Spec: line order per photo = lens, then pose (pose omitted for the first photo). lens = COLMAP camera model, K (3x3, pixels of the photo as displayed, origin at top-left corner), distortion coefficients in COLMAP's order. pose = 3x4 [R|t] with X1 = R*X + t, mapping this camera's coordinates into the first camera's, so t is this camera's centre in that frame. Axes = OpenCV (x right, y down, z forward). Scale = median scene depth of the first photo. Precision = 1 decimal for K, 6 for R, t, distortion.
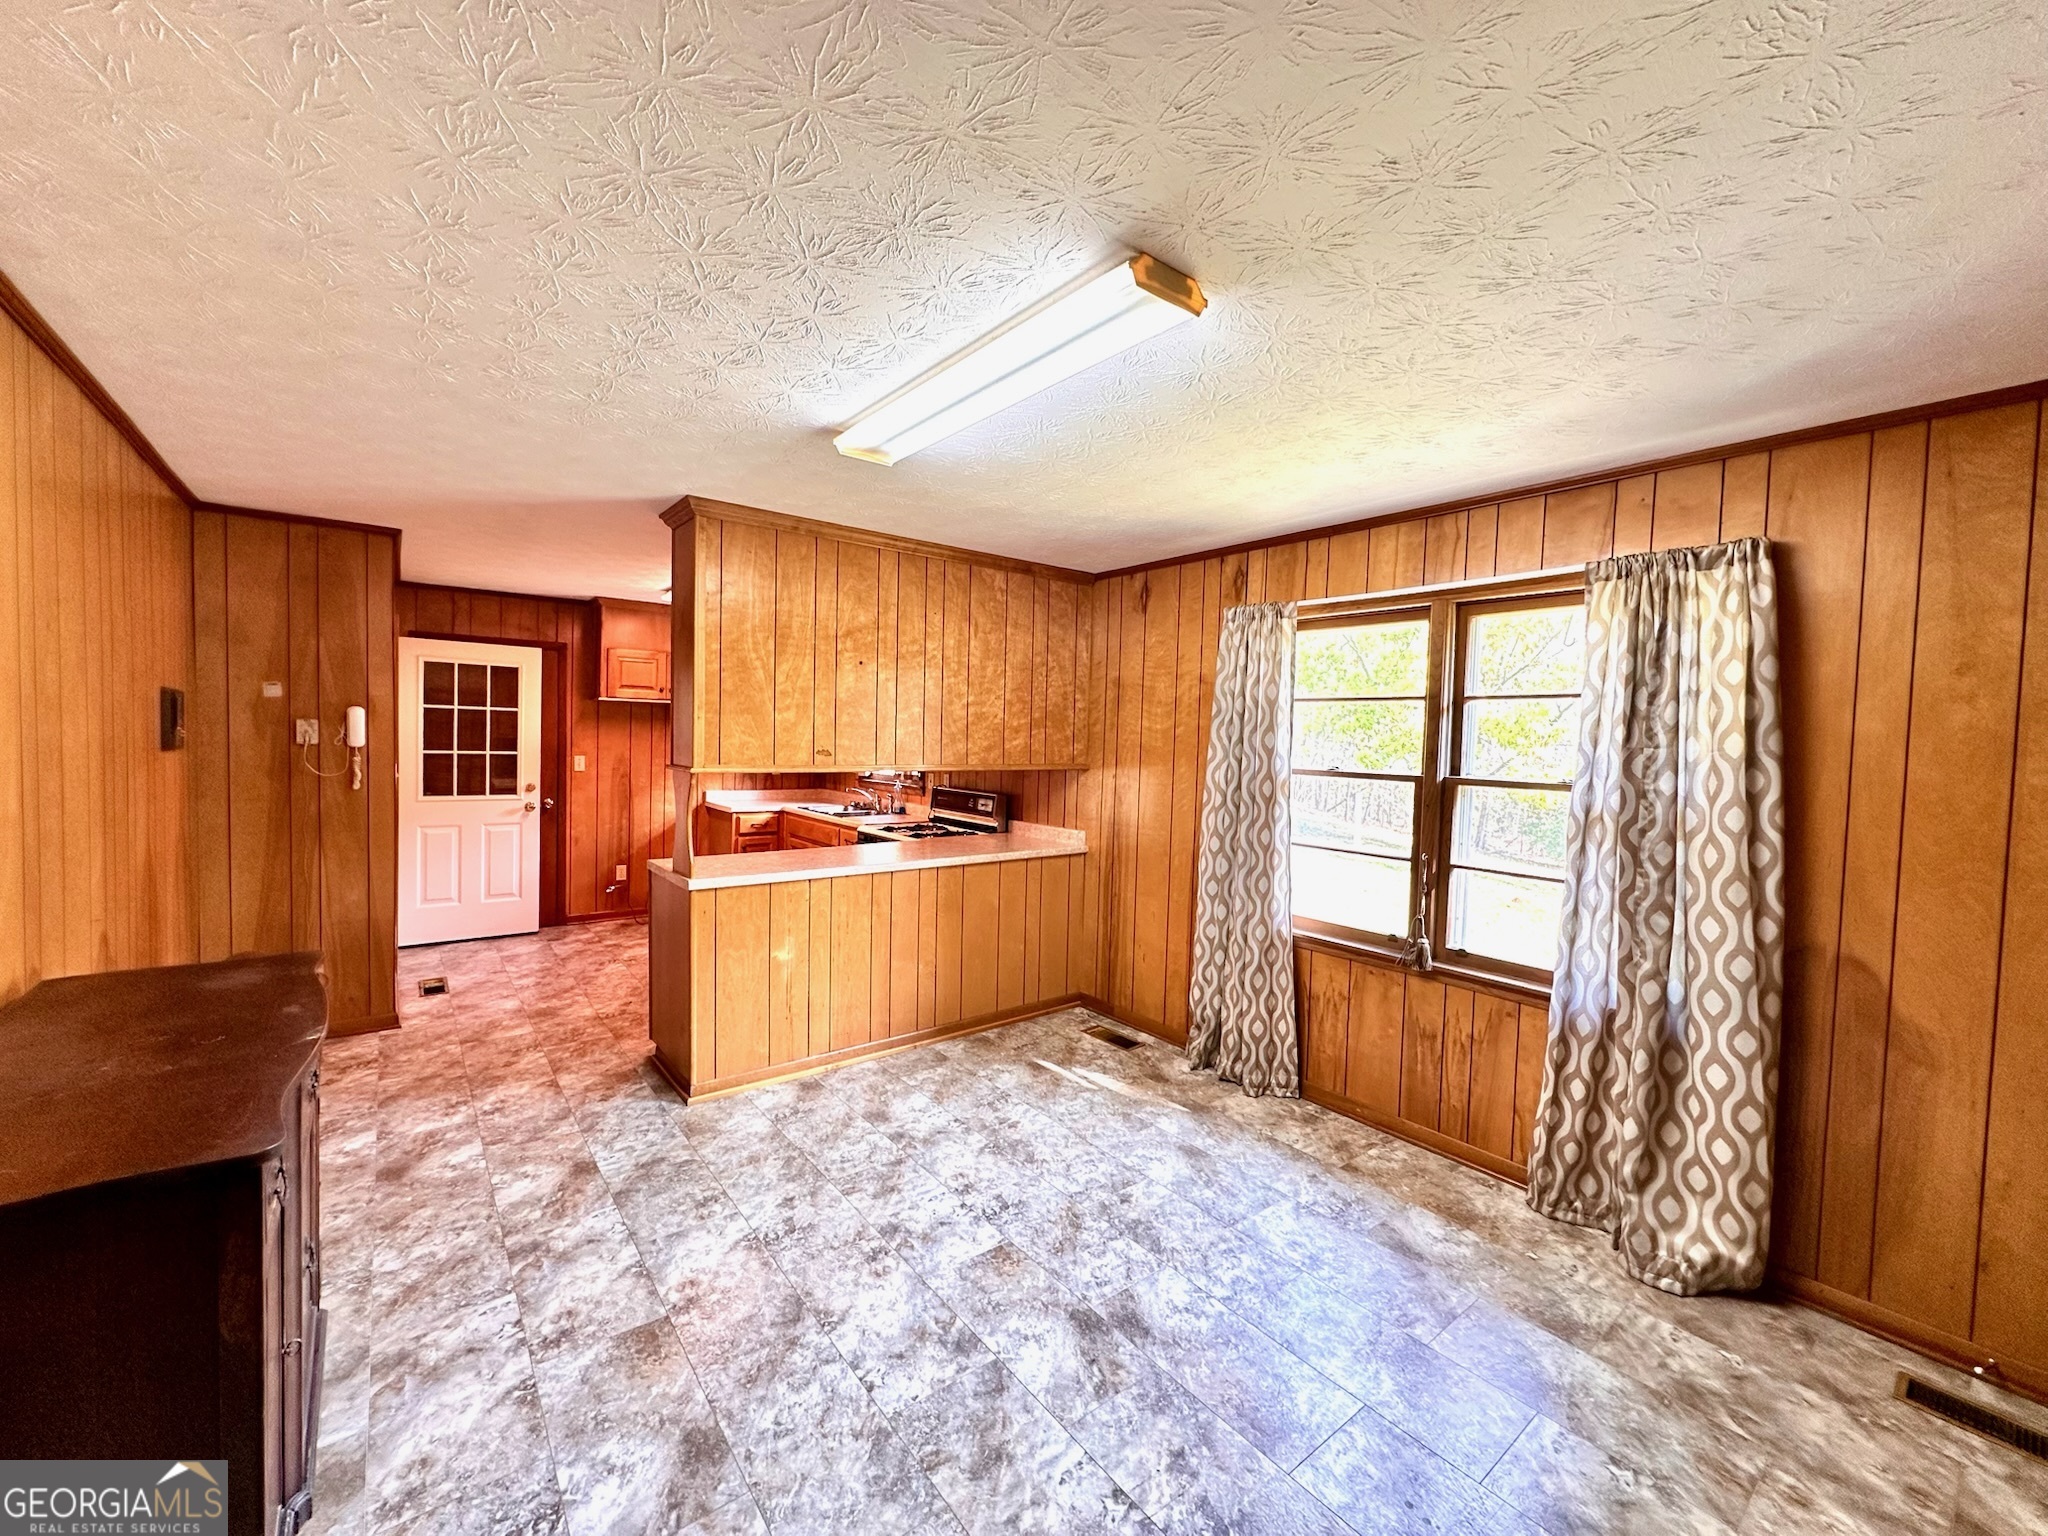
lens RADIAL K [[817.3, 0, 1022.1], [0, 817.3, 771.6], [0, 0, 1]] dist [-0.002790, -0.000162]
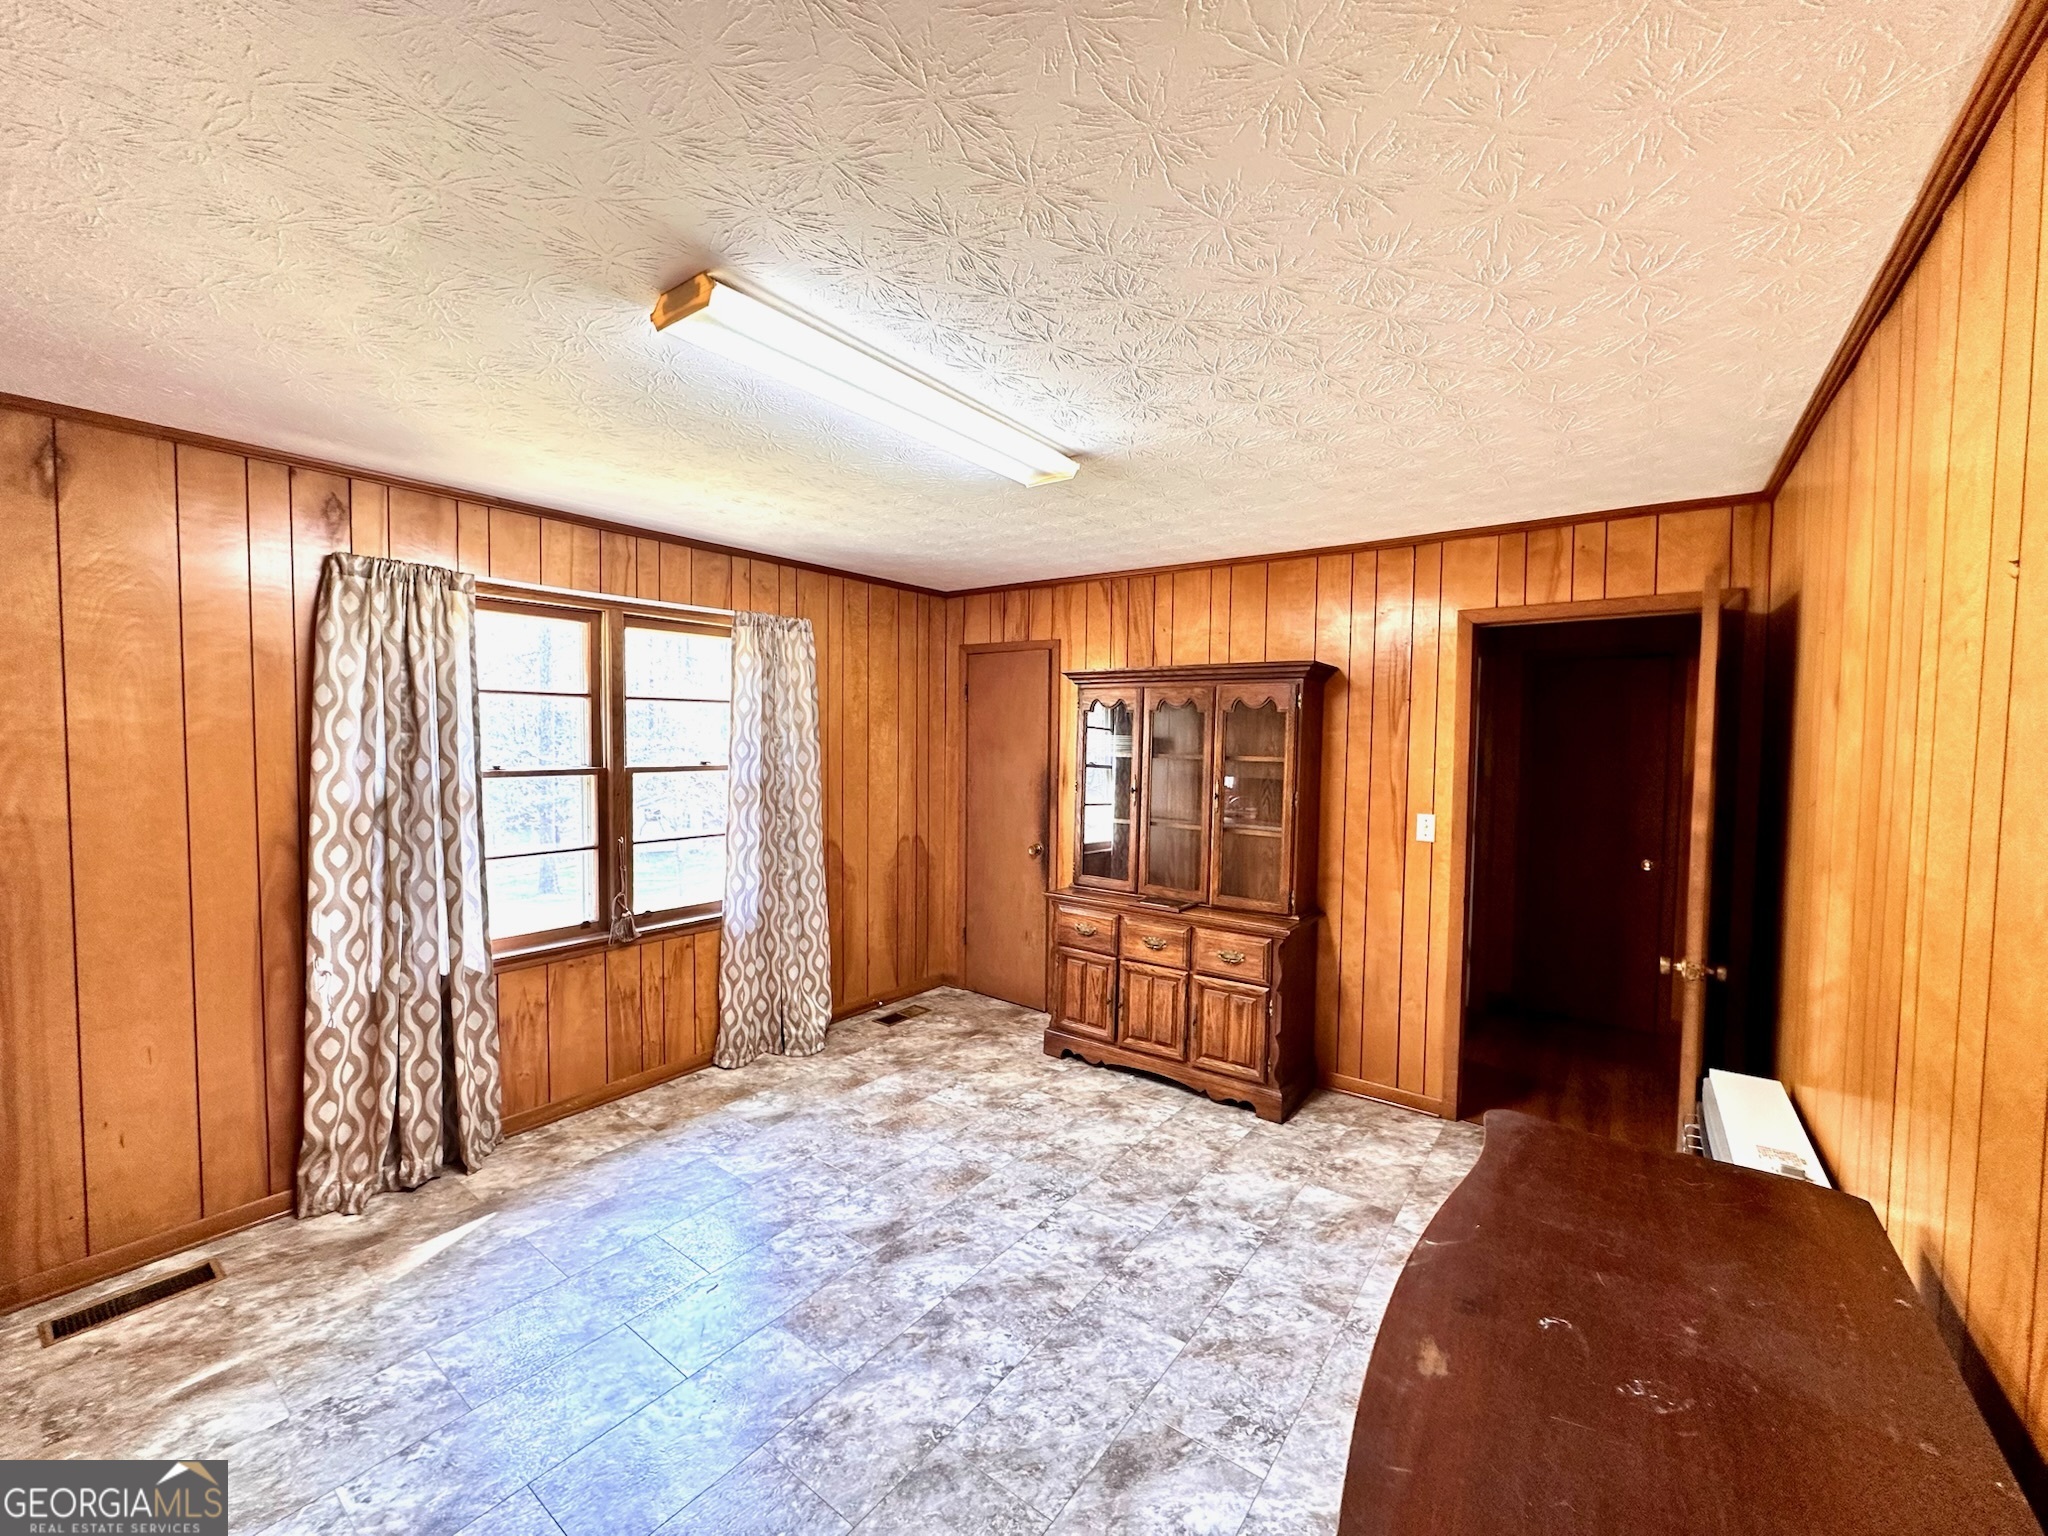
lens RADIAL K [[817.3, 0, 1026.4], [0, 817.3, 771.5], [0, 0, 1]] dist [-0.002790, -0.000162]
pose [[-0.266335, -0.076223, 0.960862, -0.748436], [0.023182, 0.996073, 0.085442, -0.073808], [-0.963602, 0.045031, -0.263522, 0.790163]]
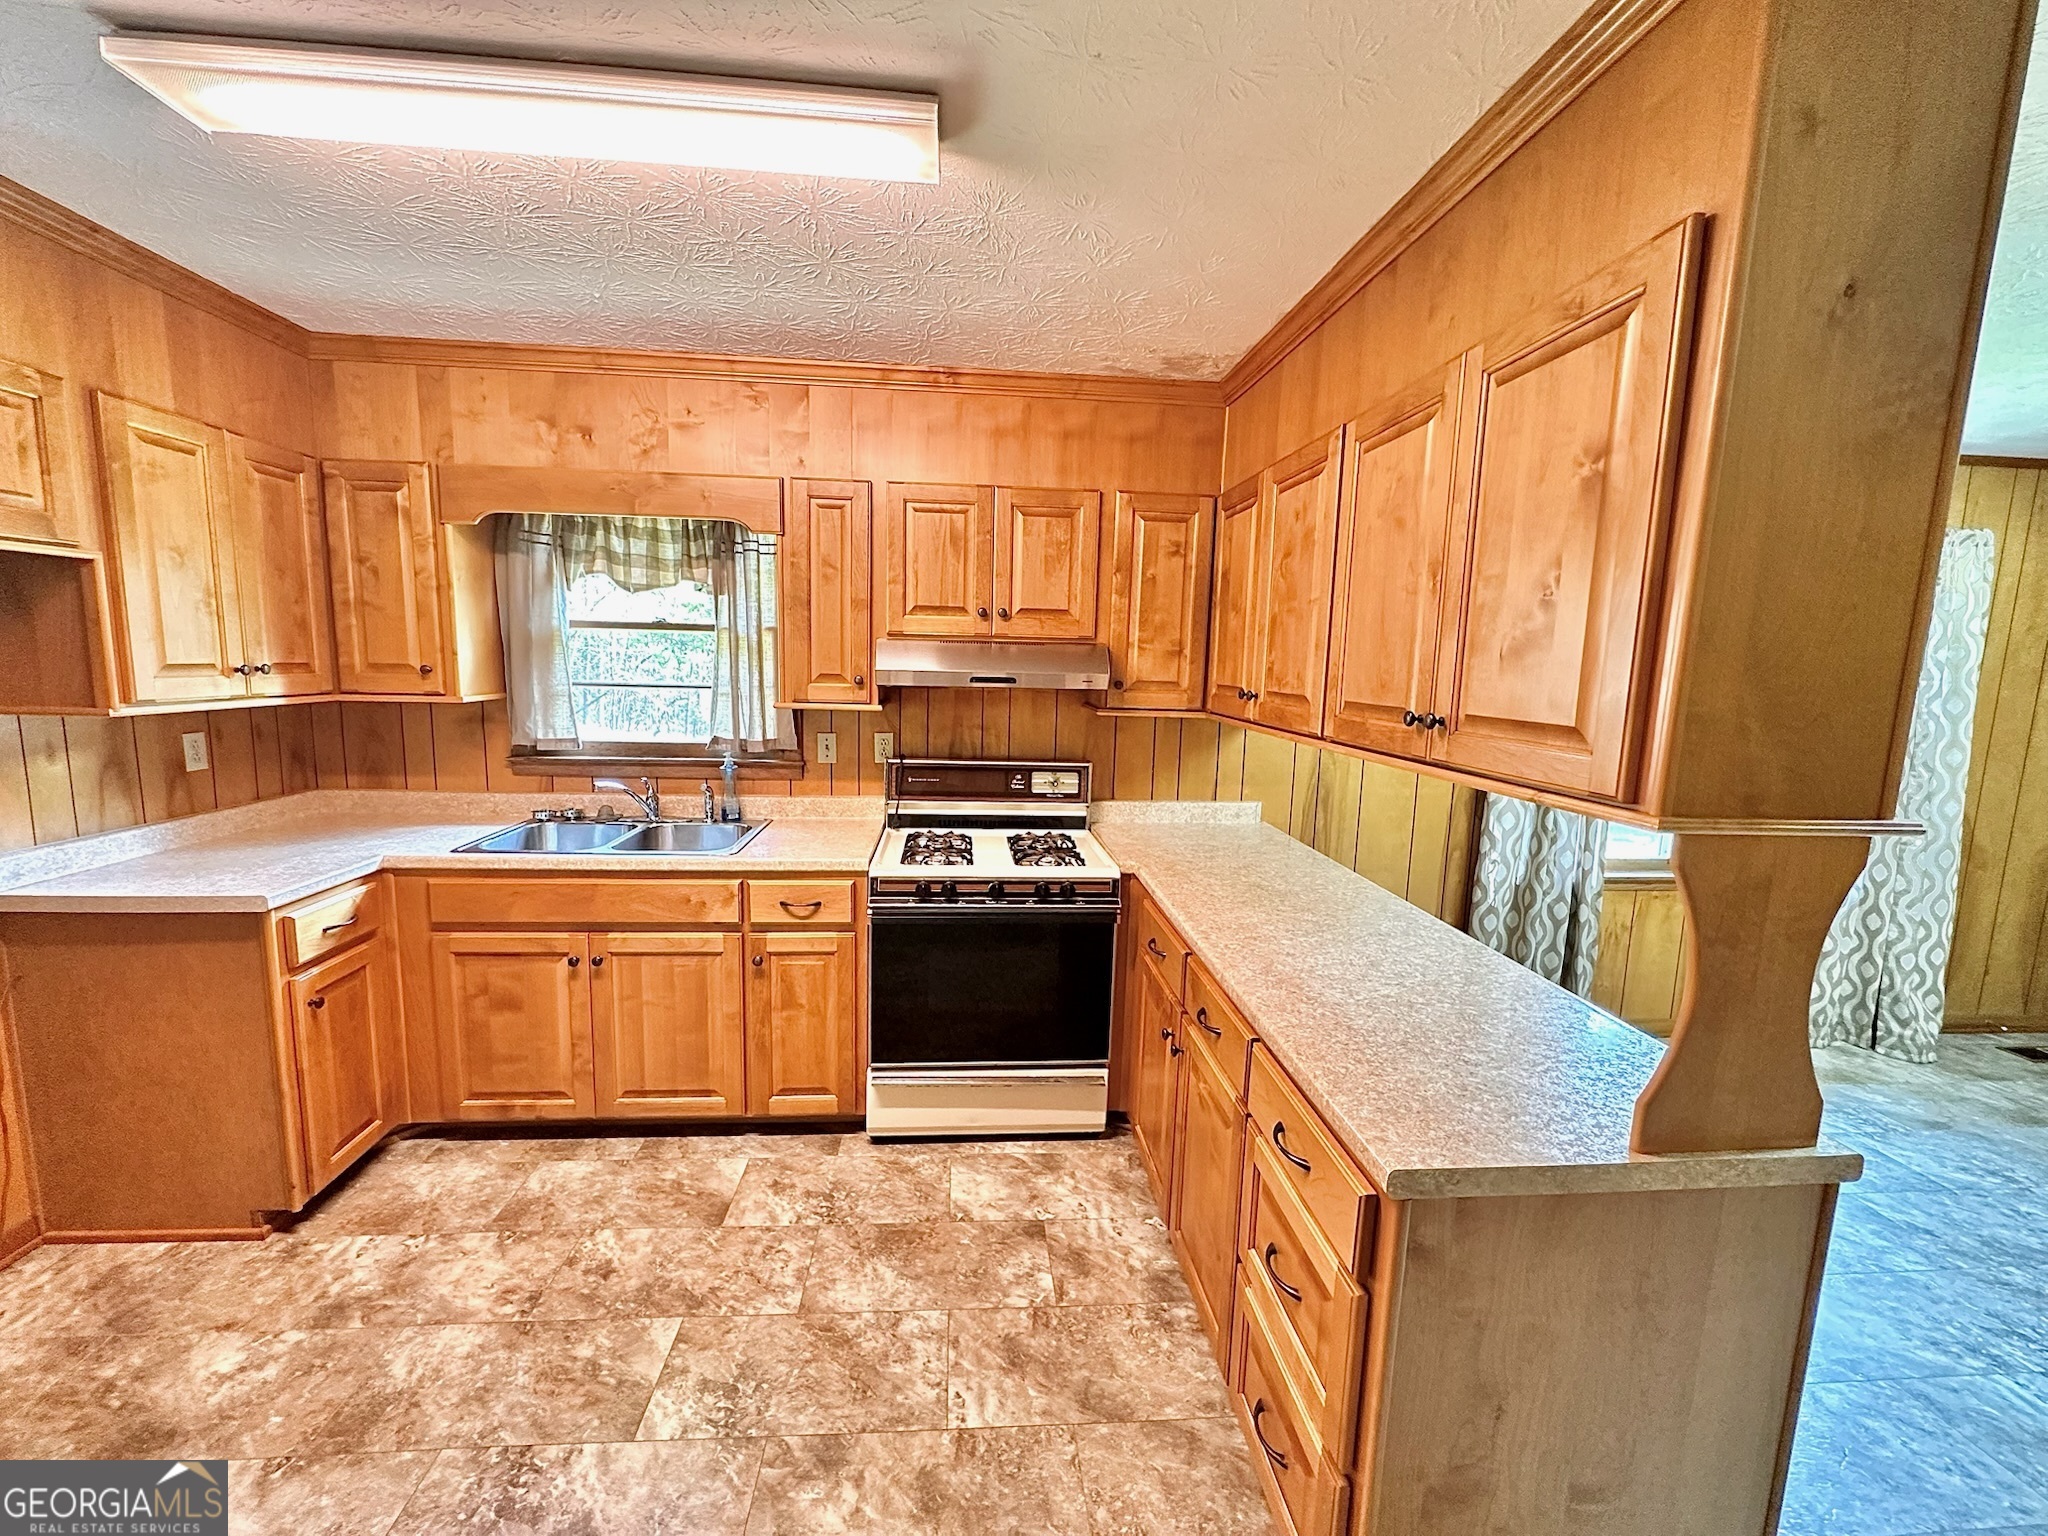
lens RADIAL K [[817.3, 0, 1024.0], [0, 817.3, 762.7], [0, 0, 1]] dist [-0.002790, -0.000162]
pose [[0.546855, -0.118081, 0.828858, -0.945880], [0.025652, 0.991902, 0.124384, -0.080940], [-0.836834, -0.046758, 0.545456, 1.239019]]
